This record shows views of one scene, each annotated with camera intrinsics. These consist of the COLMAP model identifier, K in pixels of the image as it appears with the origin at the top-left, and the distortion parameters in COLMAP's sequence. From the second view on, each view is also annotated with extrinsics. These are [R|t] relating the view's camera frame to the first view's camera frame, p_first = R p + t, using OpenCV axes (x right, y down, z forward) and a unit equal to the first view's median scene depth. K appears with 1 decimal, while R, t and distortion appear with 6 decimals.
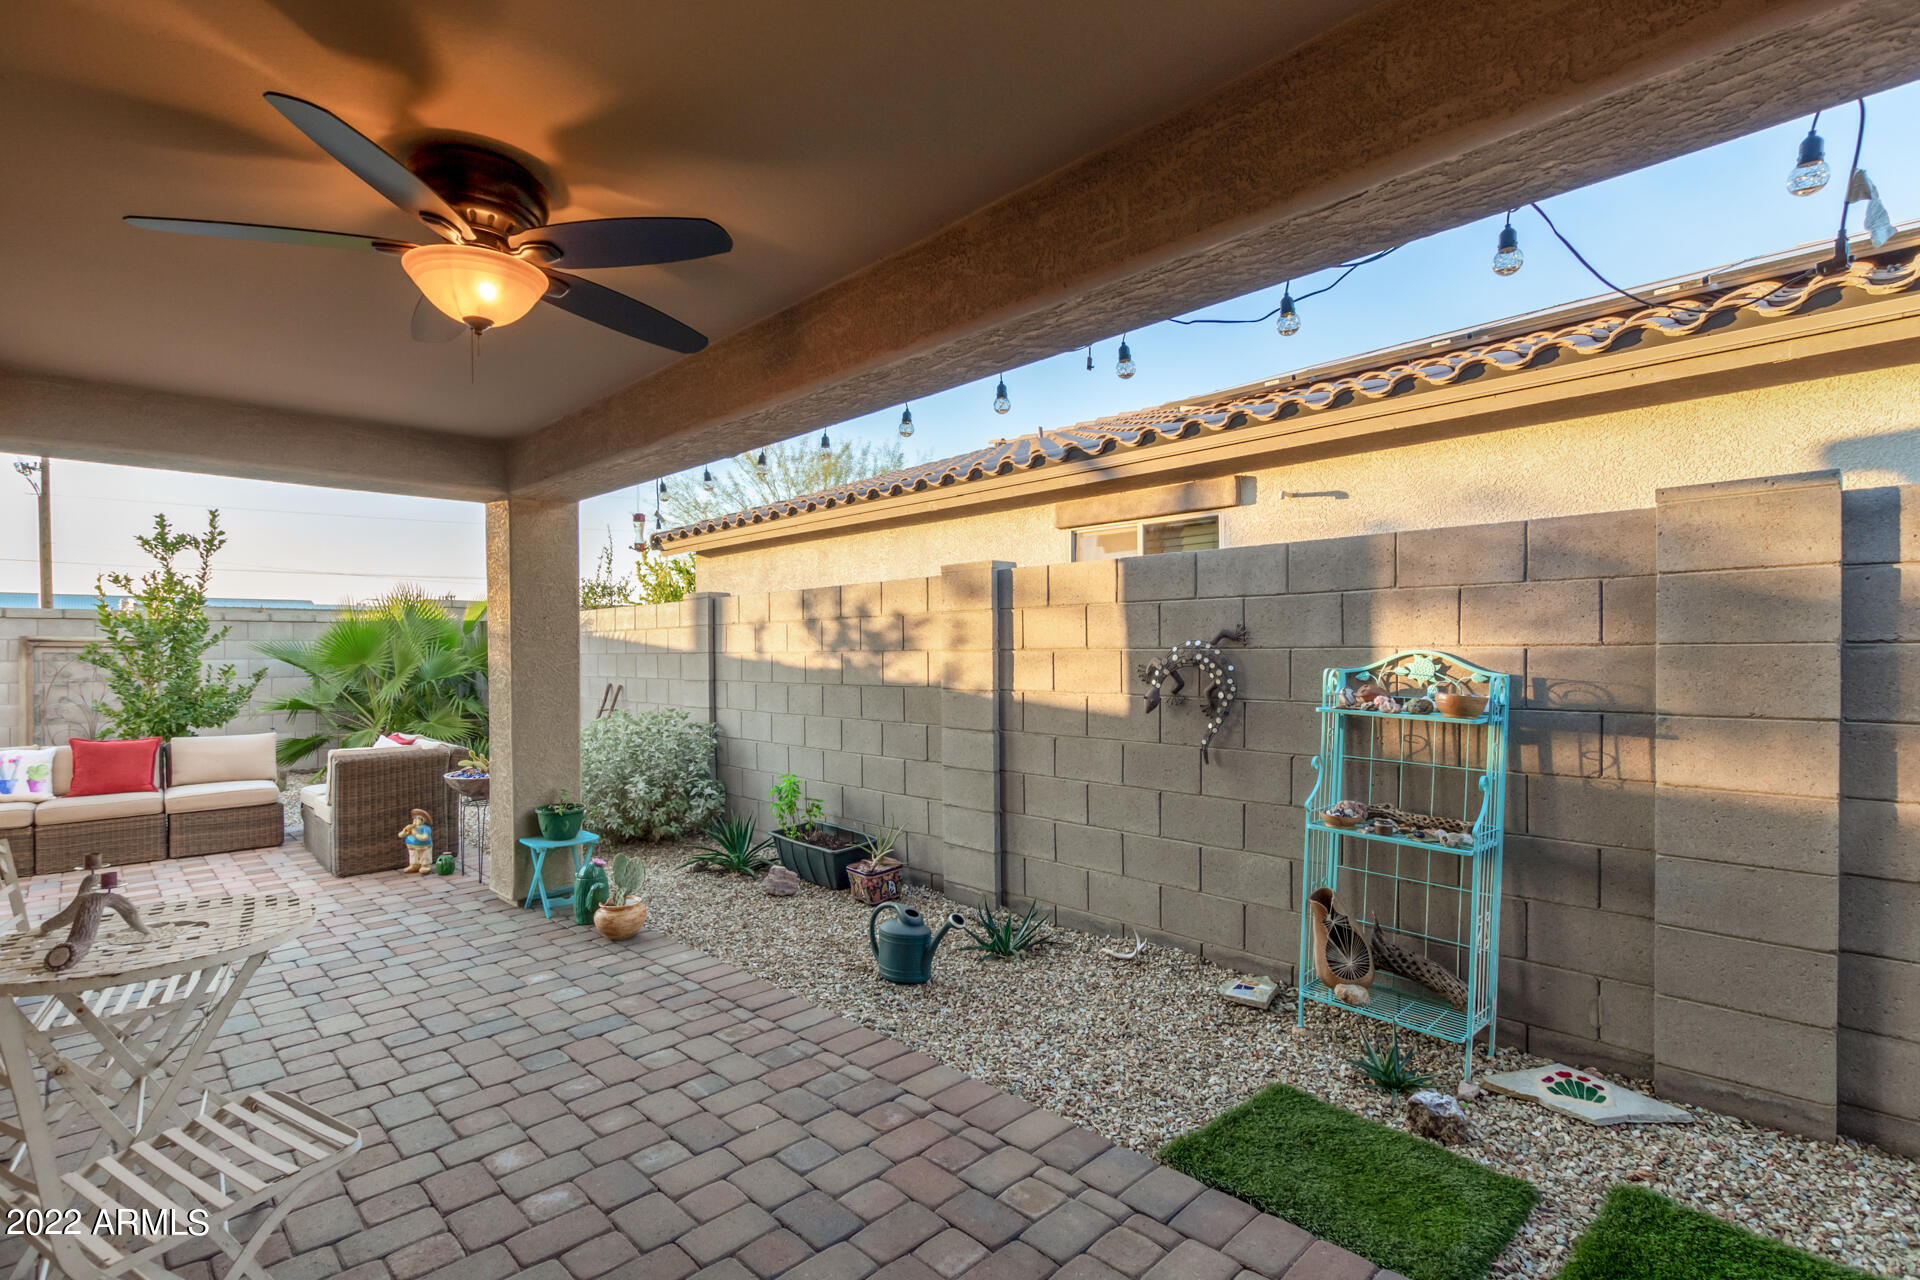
lens RADIAL K [[892.8, 0, 961.8], [0, 892.8, 650.2], [0, 0, 1]] dist [0.004271, -0.000491]
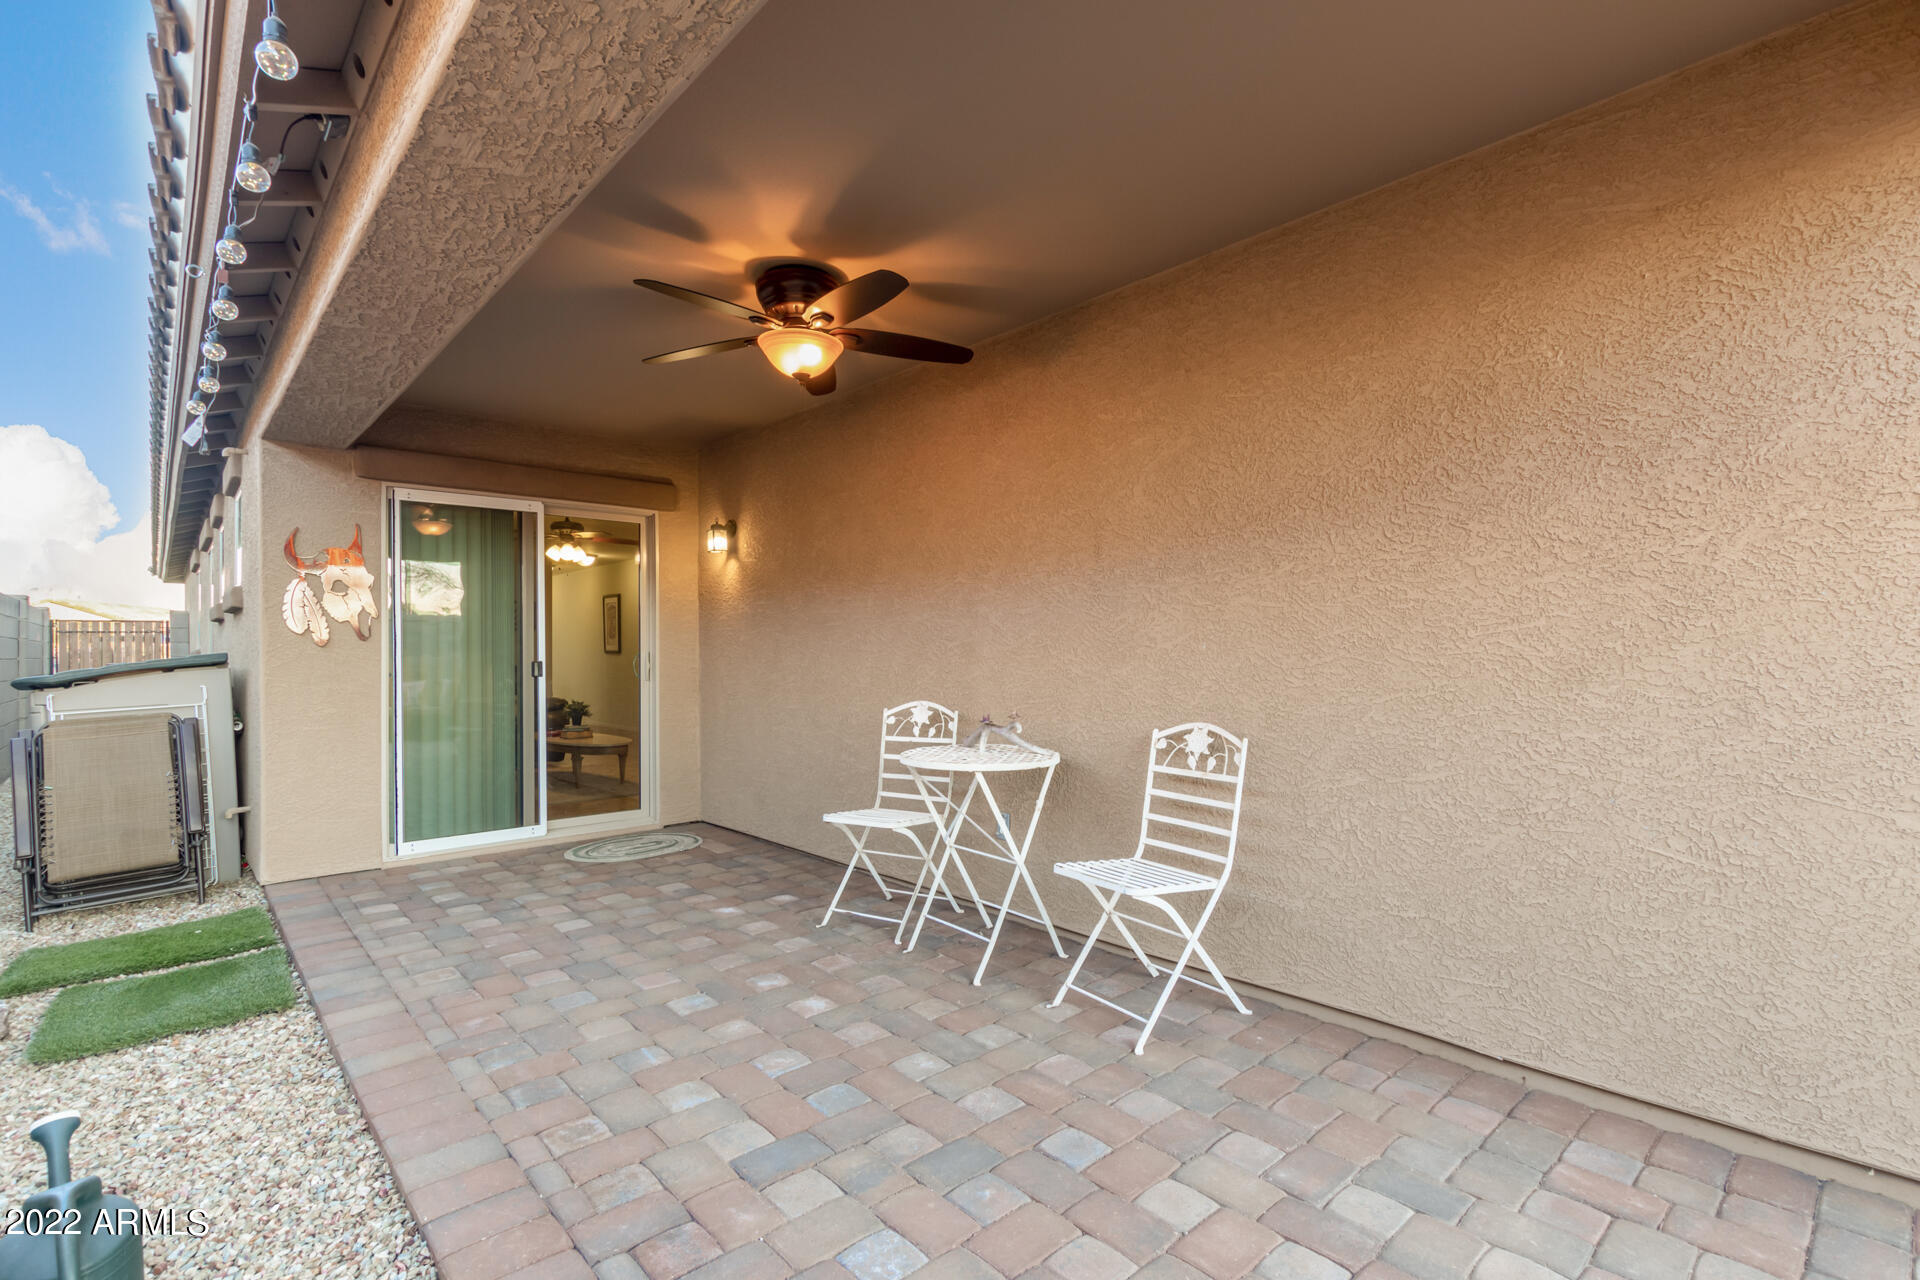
lens RADIAL K [[892.8, 0, 958.8], [0, 892.8, 643.3], [0, 0, 1]] dist [0.004271, -0.000491]
pose [[-0.998990, 0.013827, 0.042743, -0.708236], [0.013972, 0.999898, 0.003103, 0.072461], [-0.042696, 0.003697, -0.999081, 2.050947]]
